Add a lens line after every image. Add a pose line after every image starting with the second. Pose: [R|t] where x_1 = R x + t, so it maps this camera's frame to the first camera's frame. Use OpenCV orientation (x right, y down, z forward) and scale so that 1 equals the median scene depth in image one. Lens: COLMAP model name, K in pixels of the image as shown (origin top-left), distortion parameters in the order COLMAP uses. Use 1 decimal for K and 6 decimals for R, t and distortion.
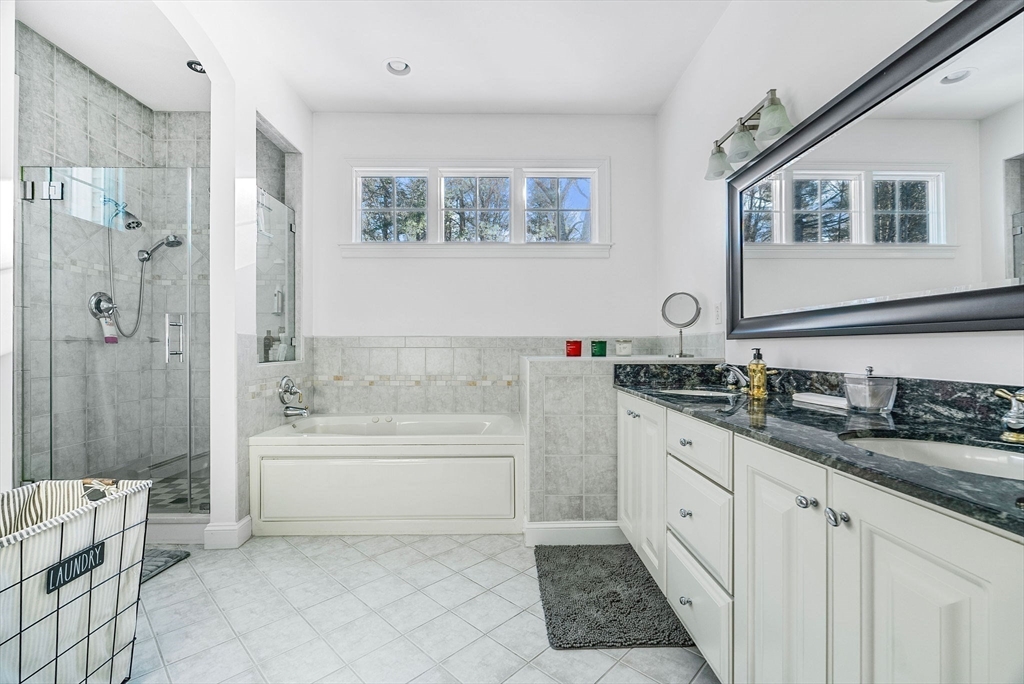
lens RADIAL K [[455.2, 0, 515.6], [0, 455.2, 344.4], [0, 0, 1]] dist [-0.011887, 0.000001]
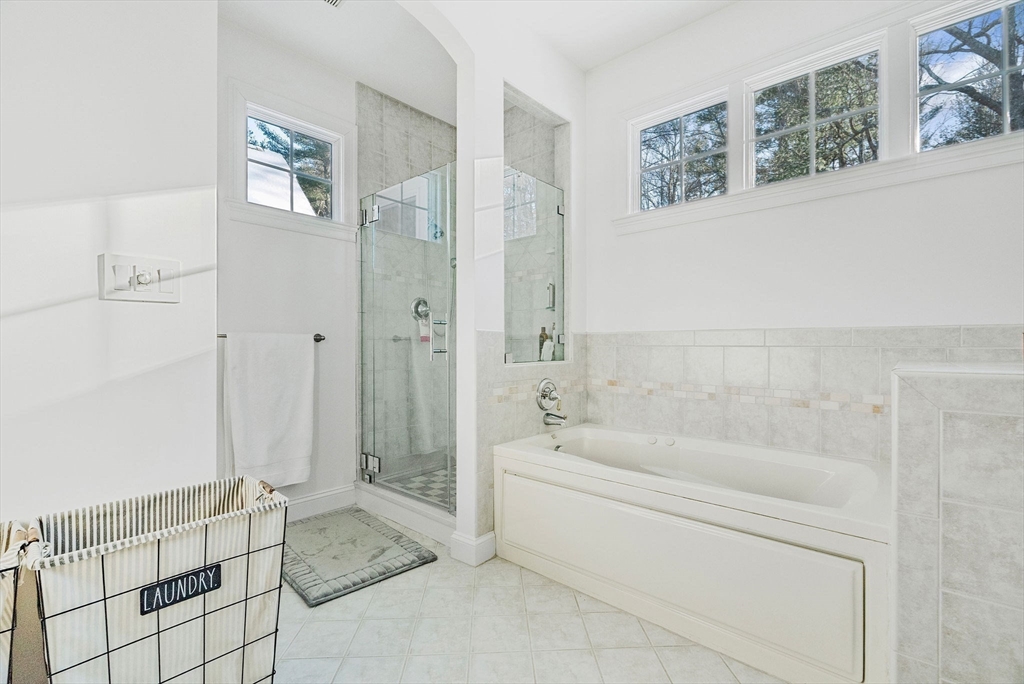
lens RADIAL K [[455.2, 0, 507.2], [0, 455.2, 346.9], [0, 0, 1]] dist [-0.011887, 0.000001]
pose [[0.724412, 0.003370, -0.689359, 0.049908], [0.003031, 0.999963, 0.008074, 0.001790], [0.689360, -0.007938, 0.724375, 0.336655]]
